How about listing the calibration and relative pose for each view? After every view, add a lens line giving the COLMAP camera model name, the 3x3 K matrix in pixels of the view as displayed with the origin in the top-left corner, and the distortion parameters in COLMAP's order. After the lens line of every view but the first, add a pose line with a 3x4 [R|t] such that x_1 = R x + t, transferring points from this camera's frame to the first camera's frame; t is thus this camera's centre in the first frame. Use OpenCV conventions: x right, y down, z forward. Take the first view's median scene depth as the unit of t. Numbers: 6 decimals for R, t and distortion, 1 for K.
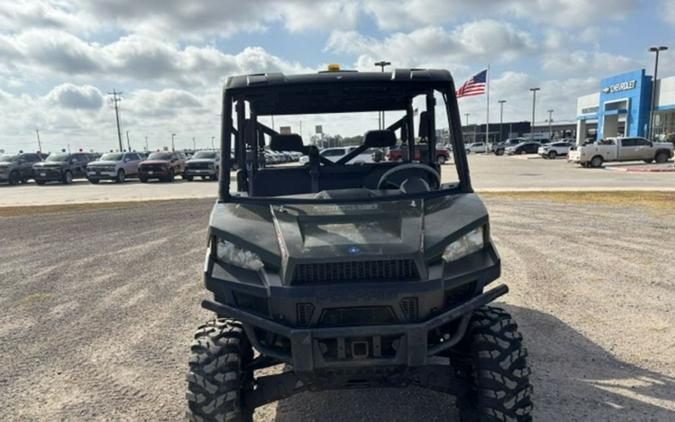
lens RADIAL K [[527.3, 0, 337.8], [0, 527.3, 268.6], [0, 0, 1]] dist [0.011794, -0.000197]
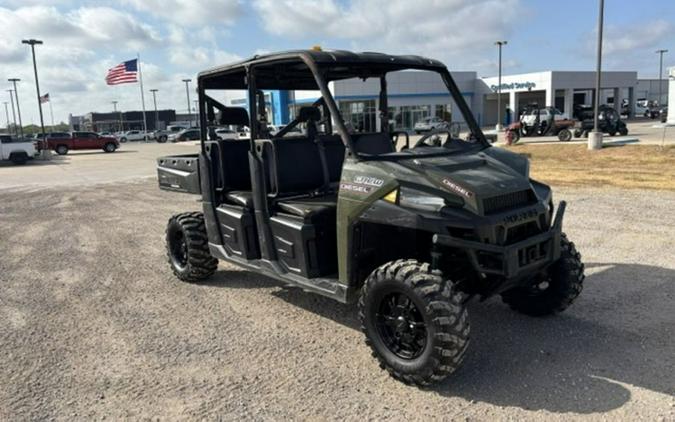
lens RADIAL K [[536.9, 0, 332.8], [0, 536.9, 210.4], [0, 0, 1]] dist [0.032211, 0.007013]
pose [[0.780289, -0.101512, 0.617126, -0.139254], [0.157024, 0.986931, -0.036197, 0.001180], [-0.605387, 0.125148, 0.786031, 0.023866]]
